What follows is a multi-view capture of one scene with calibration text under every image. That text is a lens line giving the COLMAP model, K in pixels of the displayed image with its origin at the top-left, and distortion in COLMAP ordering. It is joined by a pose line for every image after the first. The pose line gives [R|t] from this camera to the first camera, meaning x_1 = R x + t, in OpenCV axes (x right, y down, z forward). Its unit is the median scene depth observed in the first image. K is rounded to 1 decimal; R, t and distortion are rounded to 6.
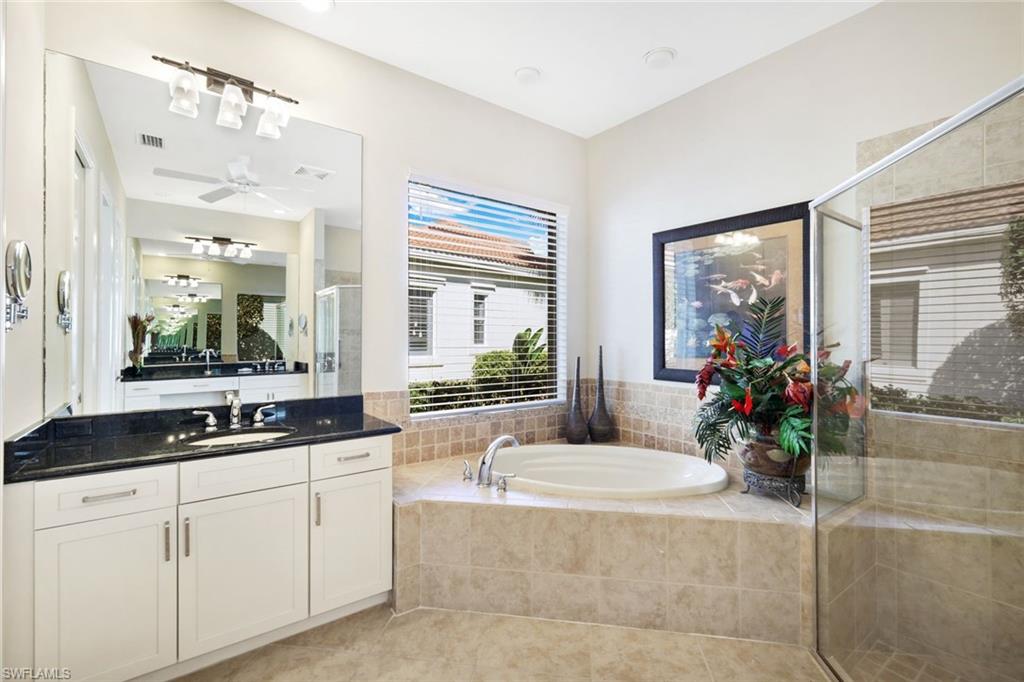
lens RADIAL K [[456.1, 0, 508.3], [0, 456.1, 342.5], [0, 0, 1]] dist [0.004175, 0.000677]
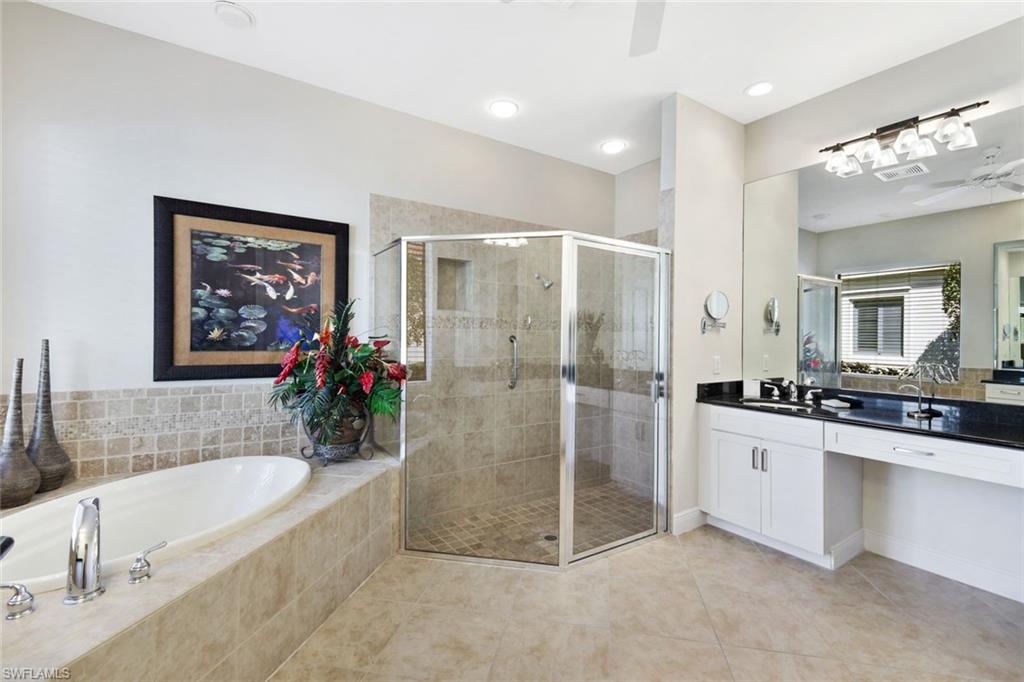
lens RADIAL K [[456.1, 0, 509.1], [0, 456.1, 334.2], [0, 0, 1]] dist [0.004175, 0.000677]
pose [[0.059316, -0.003623, 0.998233, -0.501604], [-0.002324, 0.999990, 0.003767, -0.005833], [-0.998237, -0.002544, 0.059307, 0.398845]]
